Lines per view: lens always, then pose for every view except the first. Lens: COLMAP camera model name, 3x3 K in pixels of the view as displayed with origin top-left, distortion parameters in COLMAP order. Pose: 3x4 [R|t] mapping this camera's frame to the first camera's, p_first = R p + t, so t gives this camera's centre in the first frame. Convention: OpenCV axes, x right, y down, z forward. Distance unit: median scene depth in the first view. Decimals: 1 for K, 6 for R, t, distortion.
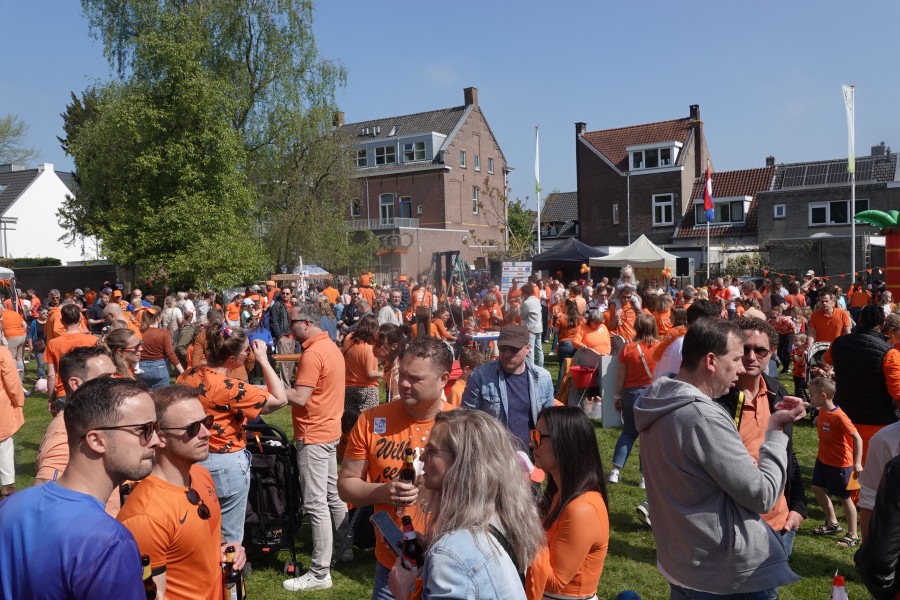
lens RADIAL K [[722.2, 0, 449.6], [0, 722.2, 299.2], [0, 0, 1]] dist [-0.000579, -0.004131]
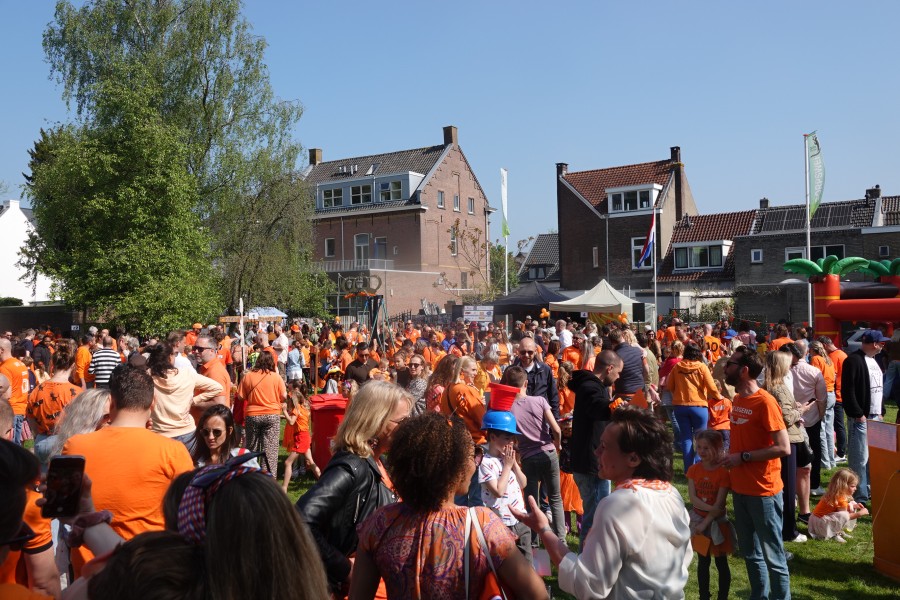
lens RADIAL K [[779.6, 0, 449.1], [0, 779.6, 298.8], [0, 0, 1]] dist [-0.005021, -0.009534]
pose [[0.999967, 0.008100, -0.000876, 0.037769], [-0.008138, 0.998205, -0.059331, 0.001387], [0.000393, 0.059336, 0.998238, -0.042556]]
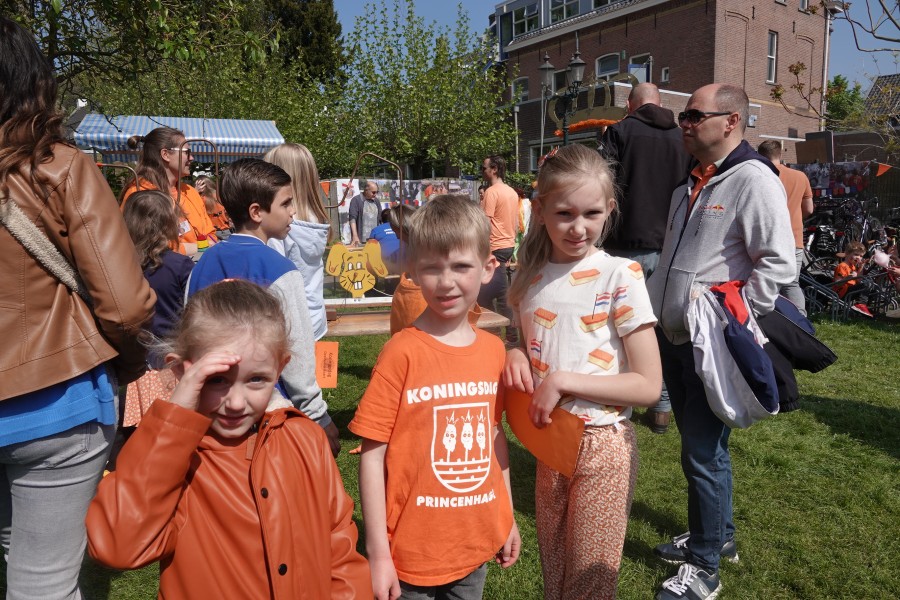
lens RADIAL K [[612.2, 0, 452.2], [0, 612.2, 295.4], [0, 0, 1]] dist [-0.011305, -0.001088]
pose [[0.928598, 0.055717, -0.366881, -0.013306], [-0.015246, 0.993558, 0.112298, -0.005081], [0.370774, -0.098686, 0.923465, 0.569156]]
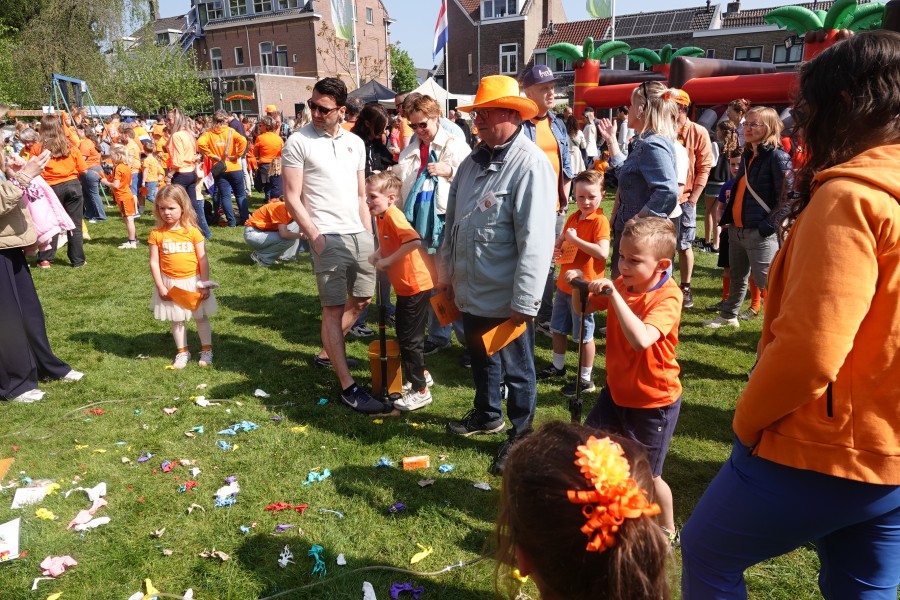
lens RADIAL K [[612.2, 0, 451.3], [0, 612.2, 296.1], [0, 0, 1]] dist [-0.011305, -0.001088]
pose [[0.998819, -0.005862, 0.048233, 0.167986], [-0.005302, 0.973616, 0.228132, 0.011080], [-0.048298, -0.228118, 0.972435, 0.048046]]
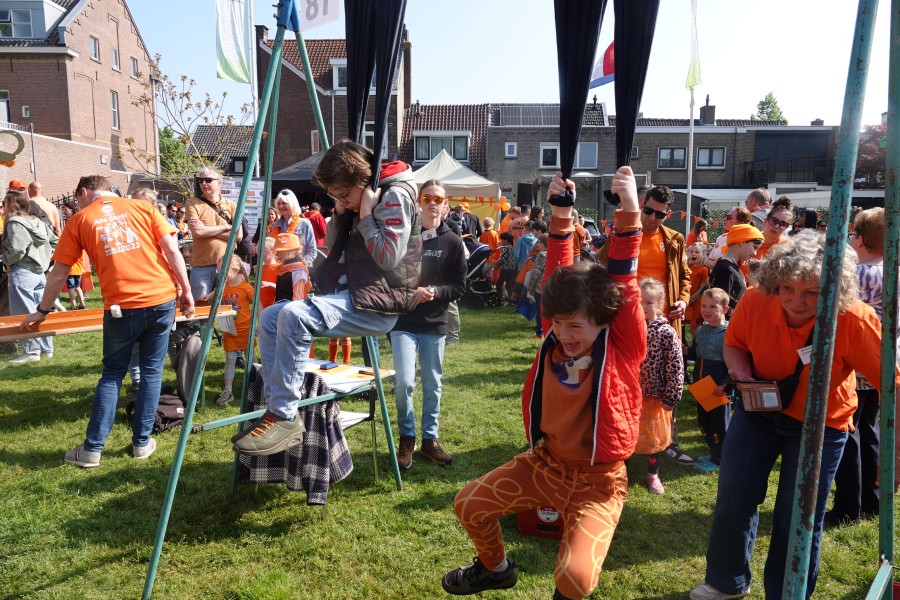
lens RADIAL K [[612.2, 0, 453.4], [0, 612.2, 300.8], [0, 0, 1]] dist [-0.011305, -0.001088]
pose [[0.836223, -0.043004, 0.546701, -0.029571], [-0.006471, 0.996077, 0.088250, 0.000027], [-0.548352, -0.077334, 0.832664, 0.339503]]
